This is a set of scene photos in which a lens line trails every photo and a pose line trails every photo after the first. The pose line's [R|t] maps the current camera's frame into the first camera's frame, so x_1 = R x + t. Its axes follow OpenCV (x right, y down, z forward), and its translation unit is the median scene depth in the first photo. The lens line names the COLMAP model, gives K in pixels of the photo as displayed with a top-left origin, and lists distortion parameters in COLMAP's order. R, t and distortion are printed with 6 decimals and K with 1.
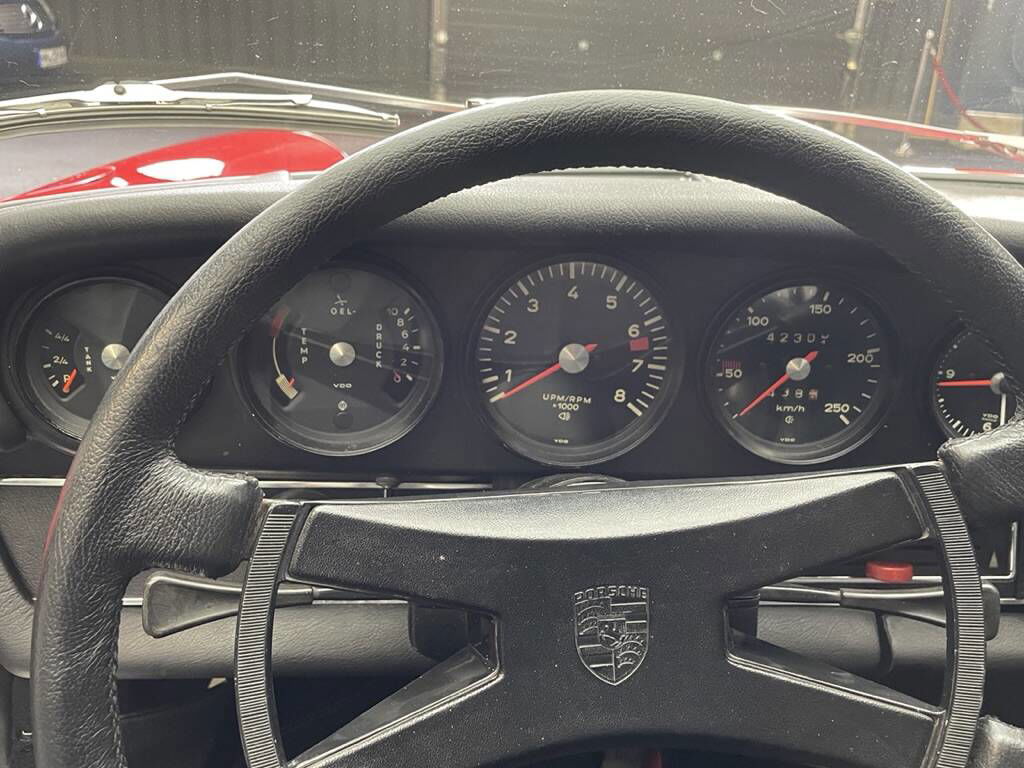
lens RADIAL K [[867.9, 0, 518.0], [0, 867.9, 386.4], [0, 0, 1]] dist [0.035890, -0.002199]
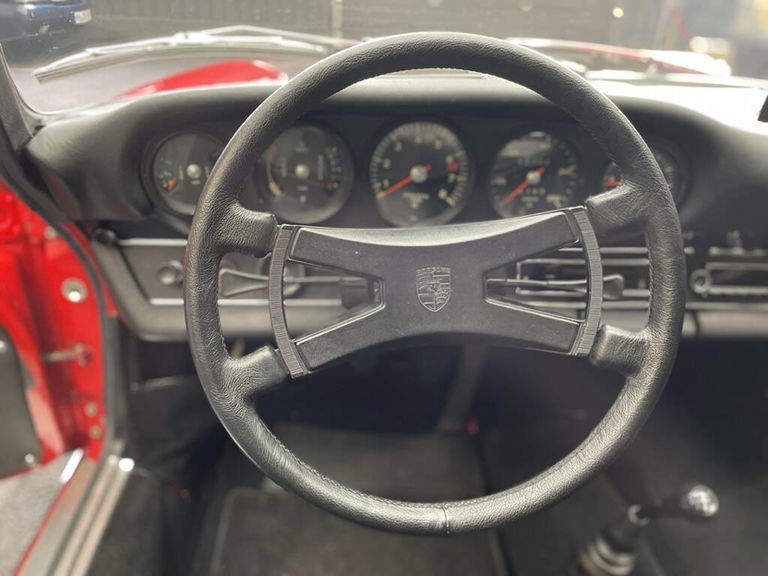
lens RADIAL K [[587.2, 0, 378.4], [0, 587.2, 287.7], [0, 0, 1]] dist [0.068611, -0.042677]
pose [[0.999652, -0.008787, -0.024888, 0.004460], [0.010659, 0.997042, 0.076117, 0.153448], [0.024146, -0.076355, 0.996788, -0.444736]]
